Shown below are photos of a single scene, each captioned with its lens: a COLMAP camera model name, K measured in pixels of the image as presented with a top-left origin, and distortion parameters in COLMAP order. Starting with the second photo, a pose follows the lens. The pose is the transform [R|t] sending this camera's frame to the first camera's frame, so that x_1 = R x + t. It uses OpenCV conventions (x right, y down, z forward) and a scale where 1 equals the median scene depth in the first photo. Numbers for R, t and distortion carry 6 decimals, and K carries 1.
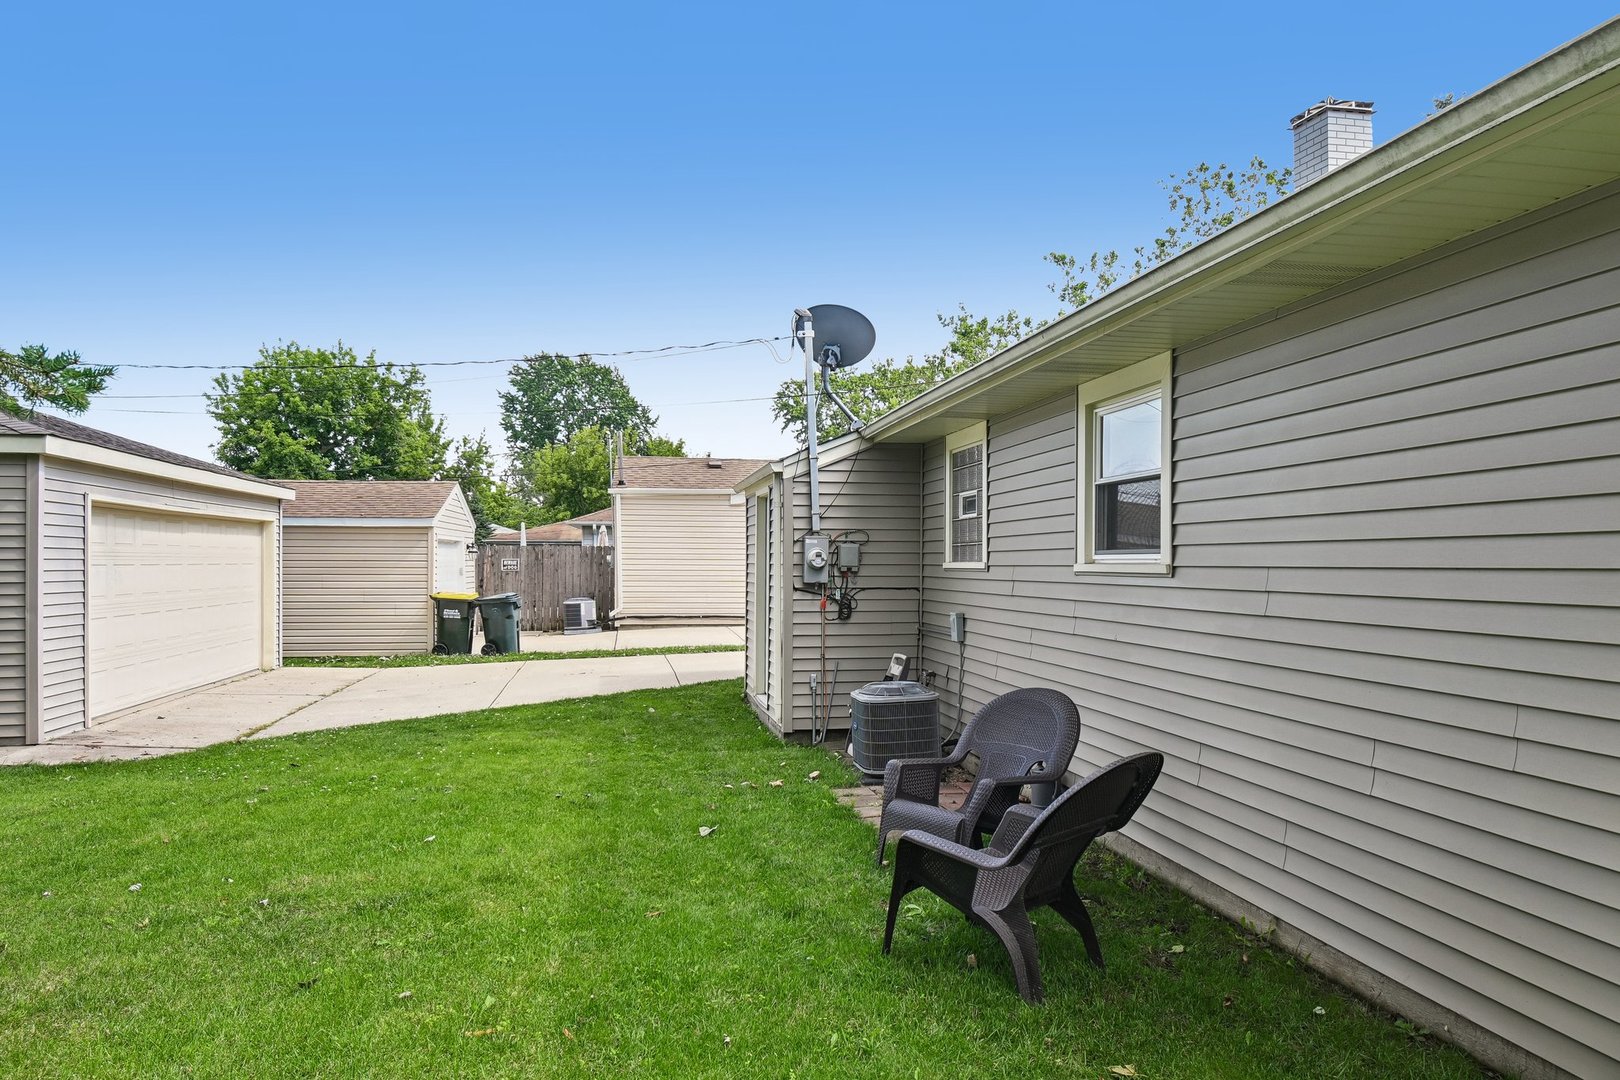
lens RADIAL K [[1064.5, 0, 790.0], [0, 1064.5, 545.0], [0, 0, 1]] dist [0.035660, -0.076074]
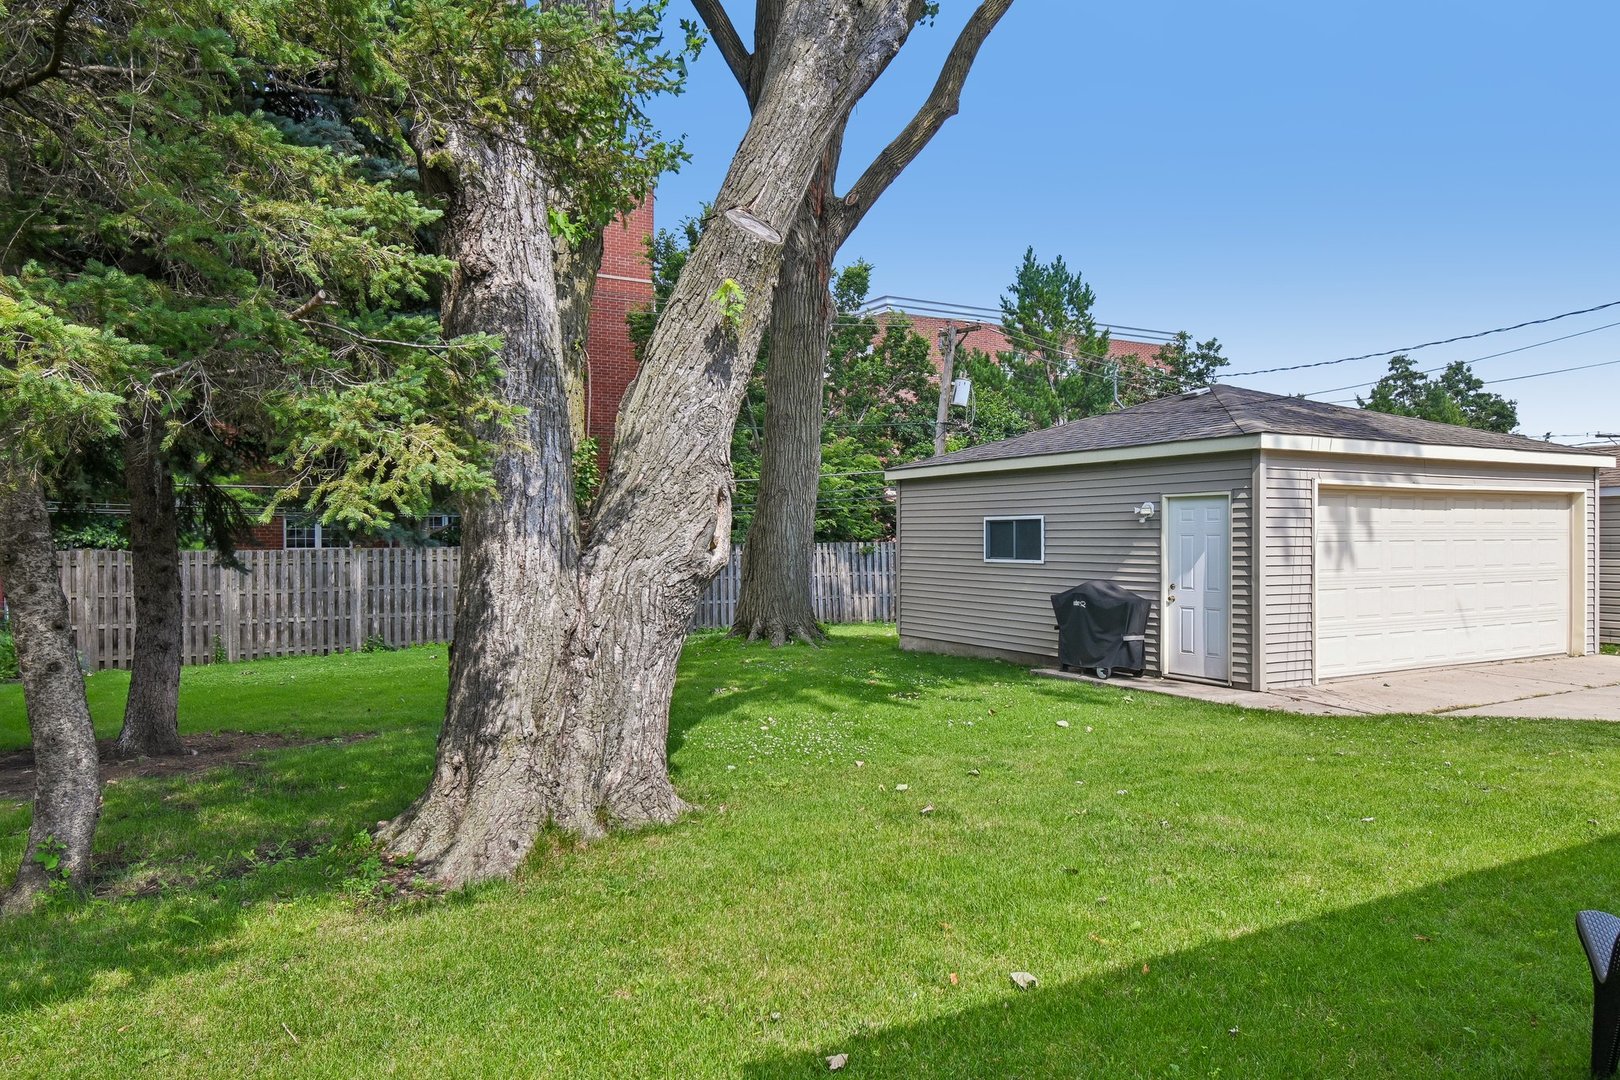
lens RADIAL K [[1064.5, 0, 790.0], [0, 1064.5, 545.0], [0, 0, 1]] dist [0.035660, -0.076074]
pose [[0.333380, 0.004571, -0.942782, 0.234075], [0.017672, 0.999782, 0.011096, -0.000325], [0.942627, -0.020360, 0.333226, 0.094791]]
